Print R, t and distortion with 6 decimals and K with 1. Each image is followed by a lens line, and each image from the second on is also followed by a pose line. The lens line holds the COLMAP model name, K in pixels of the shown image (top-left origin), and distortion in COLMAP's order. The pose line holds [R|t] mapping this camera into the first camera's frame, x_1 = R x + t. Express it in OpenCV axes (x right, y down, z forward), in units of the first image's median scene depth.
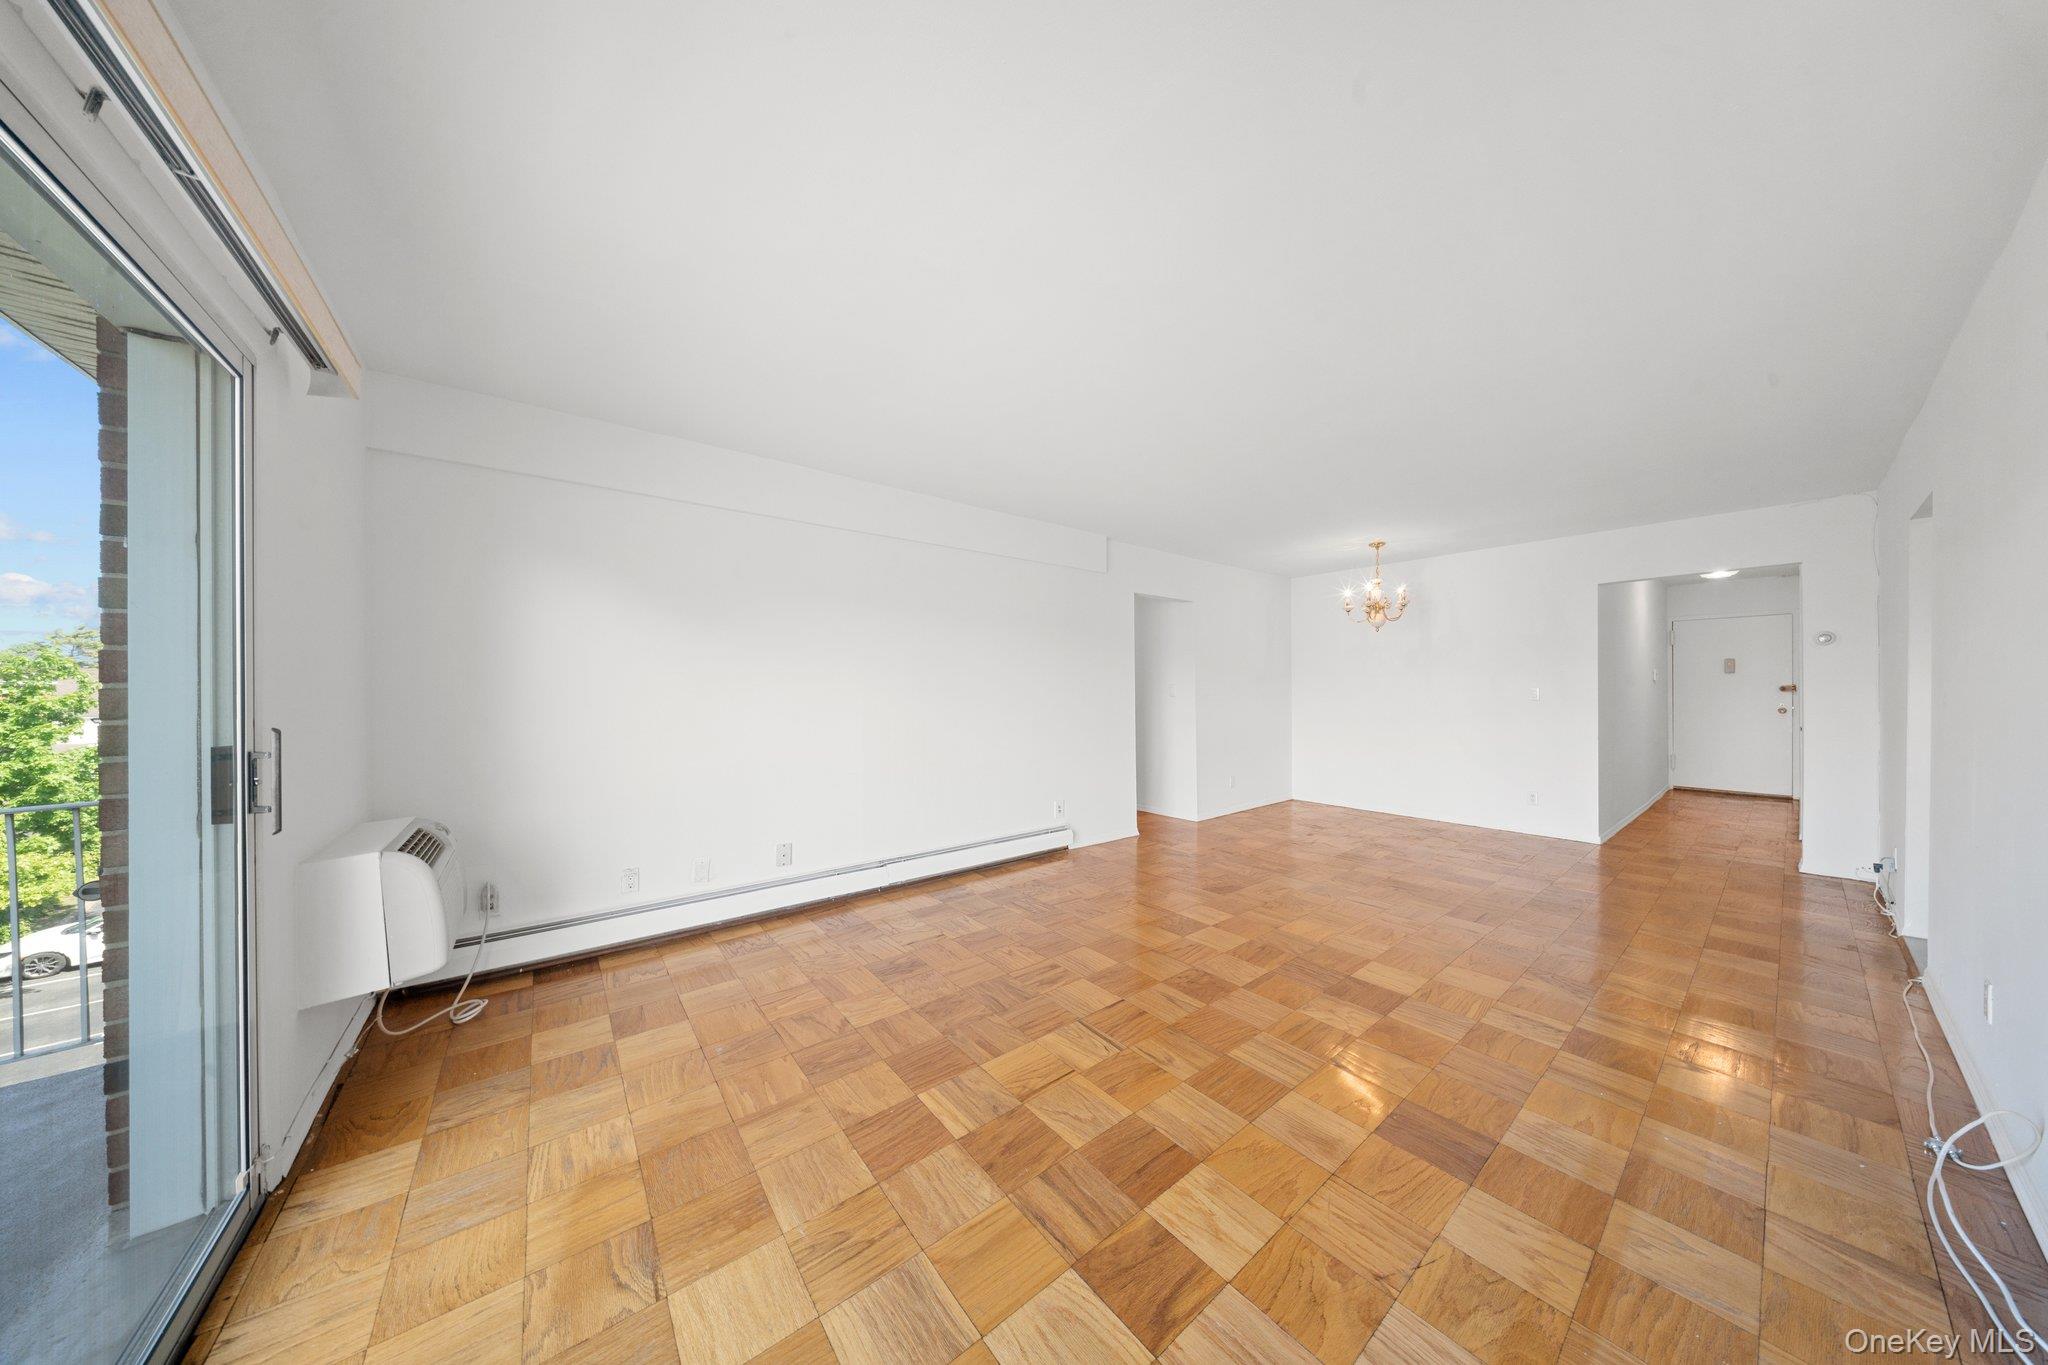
lens RADIAL K [[603.8, 0, 1022.0], [0, 603.8, 690.0], [0, 0, 1]] dist [0.001219, -0.000167]
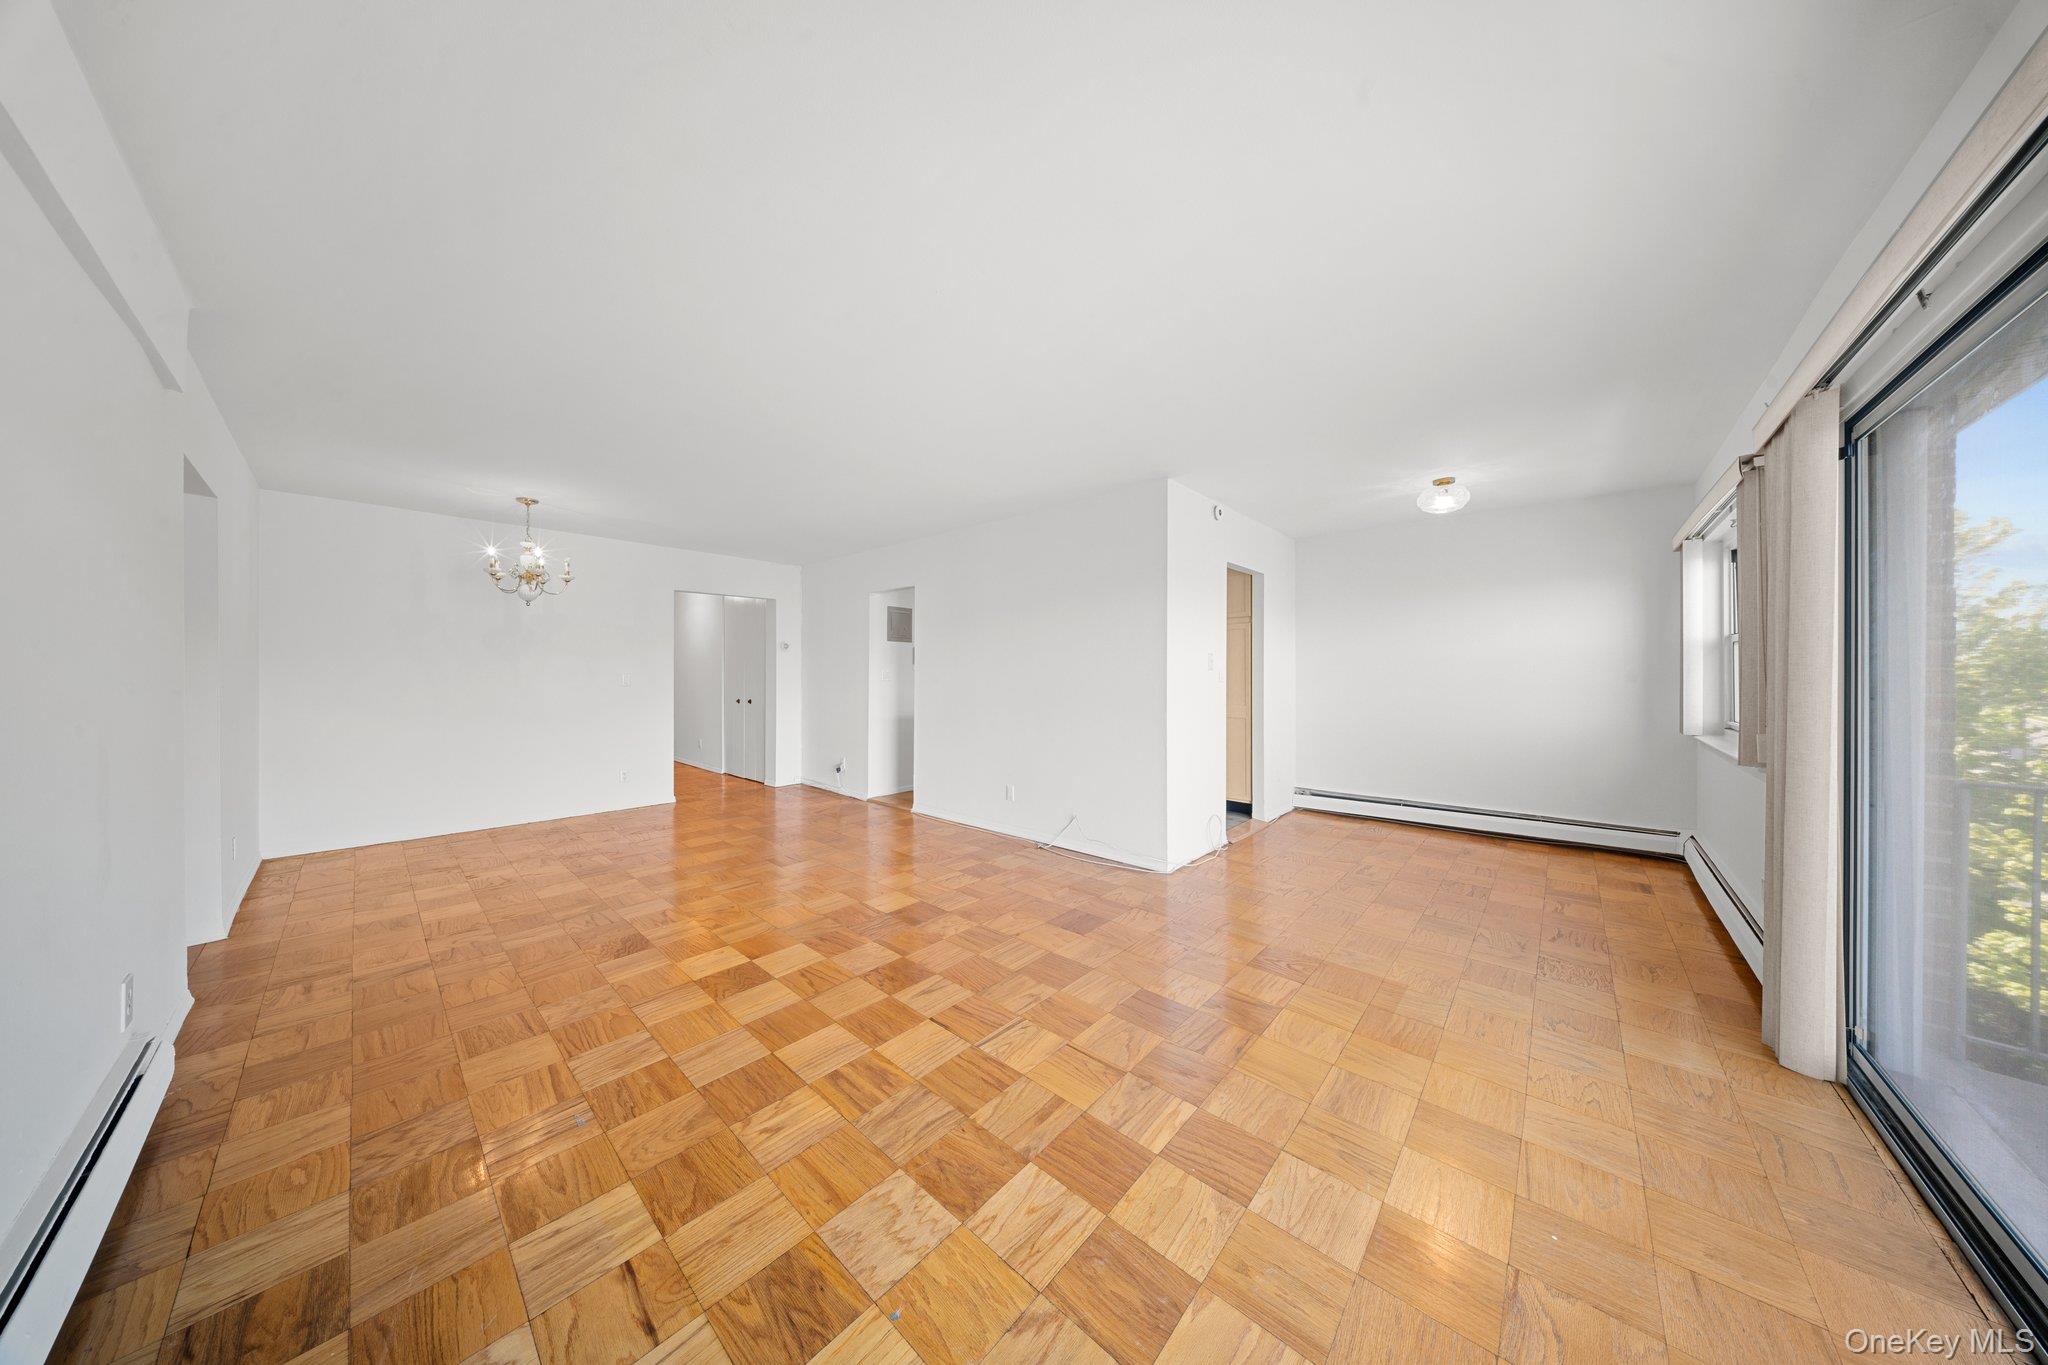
lens RADIAL K [[603.8, 0, 1020.5], [0, 603.8, 679.3], [0, 0, 1]] dist [0.001219, -0.000167]
pose [[-0.170041, -0.005059, 0.985424, -0.802368], [0.000168, 0.999987, 0.005163, -0.000425], [-0.985437, 0.001044, -0.170038, 1.097804]]
